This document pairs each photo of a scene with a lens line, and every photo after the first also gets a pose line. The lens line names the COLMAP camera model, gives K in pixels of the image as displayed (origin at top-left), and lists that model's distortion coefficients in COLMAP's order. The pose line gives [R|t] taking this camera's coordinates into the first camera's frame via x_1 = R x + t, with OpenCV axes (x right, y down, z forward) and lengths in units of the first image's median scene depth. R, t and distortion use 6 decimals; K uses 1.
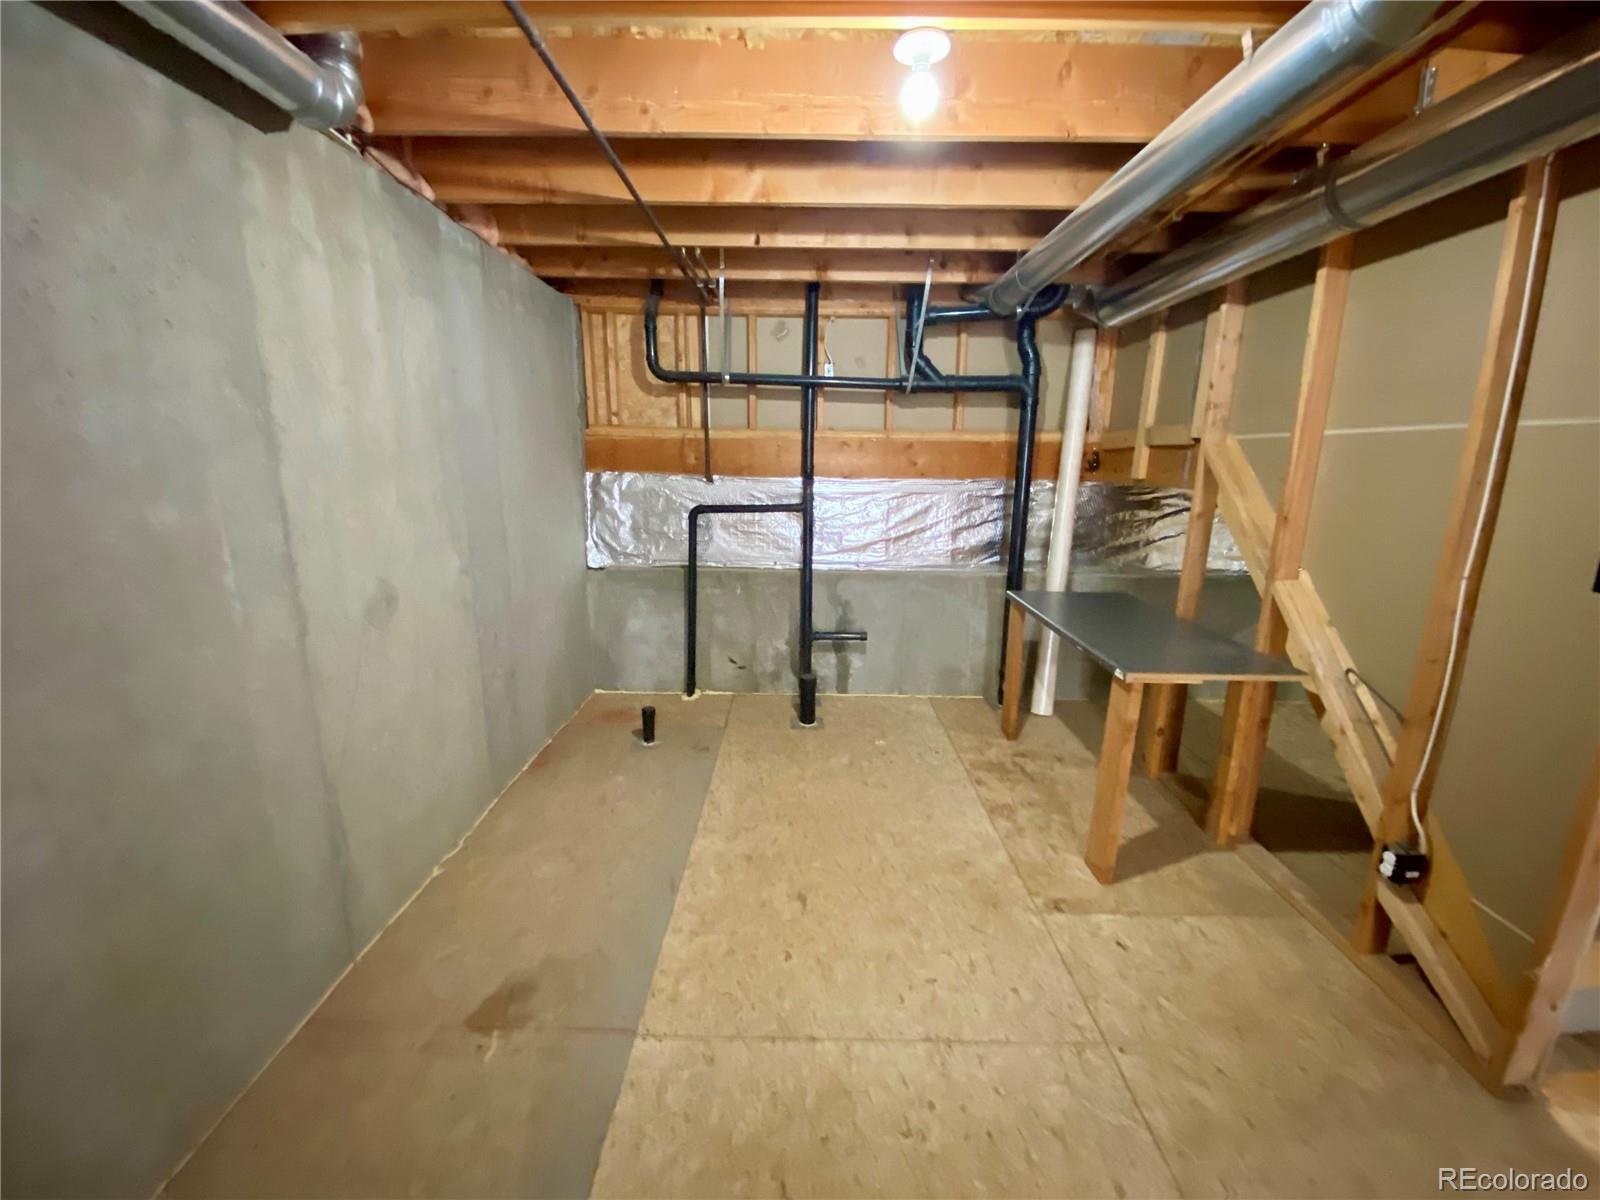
lens RADIAL K [[650.9, 0, 800.0], [0, 650.9, 600.0], [0, 0, 1]] dist [0.001904, -0.009396]
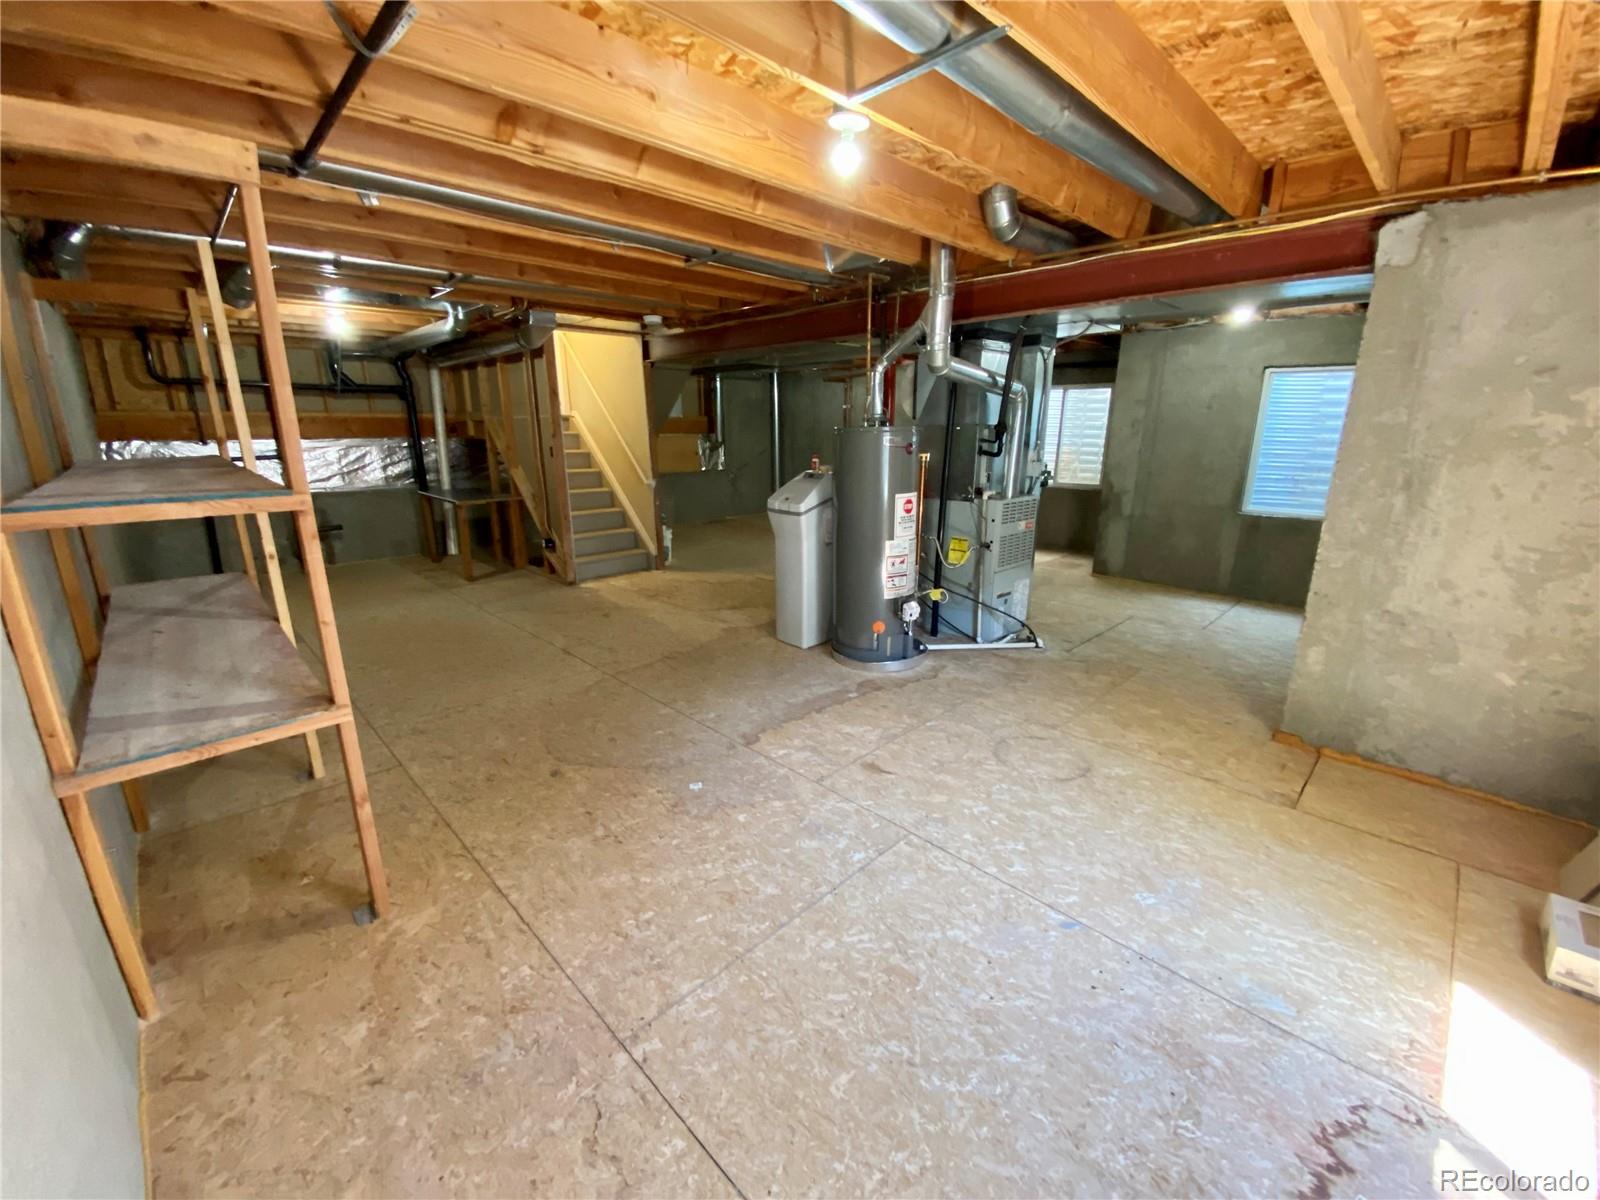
lens RADIAL K [[650.9, 0, 800.0], [0, 650.9, 600.0], [0, 0, 1]] dist [0.001904, -0.009396]
pose [[0.705771, -0.195236, 0.681007, -0.268652], [0.158361, 0.980430, 0.116958, 0.243890], [-0.690514, 0.025300, 0.722876, -1.179596]]
